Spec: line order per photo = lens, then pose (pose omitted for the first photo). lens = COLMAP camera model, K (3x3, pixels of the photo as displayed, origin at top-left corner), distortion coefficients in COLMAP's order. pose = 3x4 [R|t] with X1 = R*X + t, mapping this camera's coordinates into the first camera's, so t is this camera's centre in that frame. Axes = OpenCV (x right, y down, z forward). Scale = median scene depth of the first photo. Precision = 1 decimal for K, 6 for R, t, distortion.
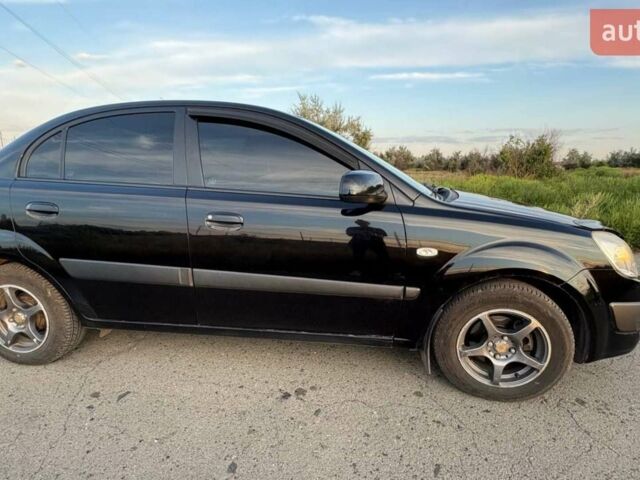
lens RADIAL K [[342.6, 0, 320.0], [0, 342.6, 240.0], [0, 0, 1]] dist [0.000458, -0.000278]
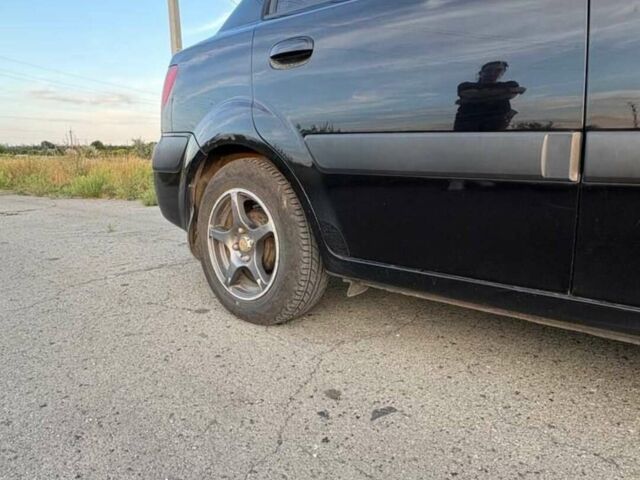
lens RADIAL K [[454.8, 0, 320.0], [0, 454.8, 240.0], [0, 0, 1]] dist [-0.004051, 0.002645]
pose [[0.816415, 0.087949, -0.570729, -0.282862], [-0.107453, 0.994210, -0.000503, 0.209076], [0.567380, 0.061737, 0.821138, 0.388376]]
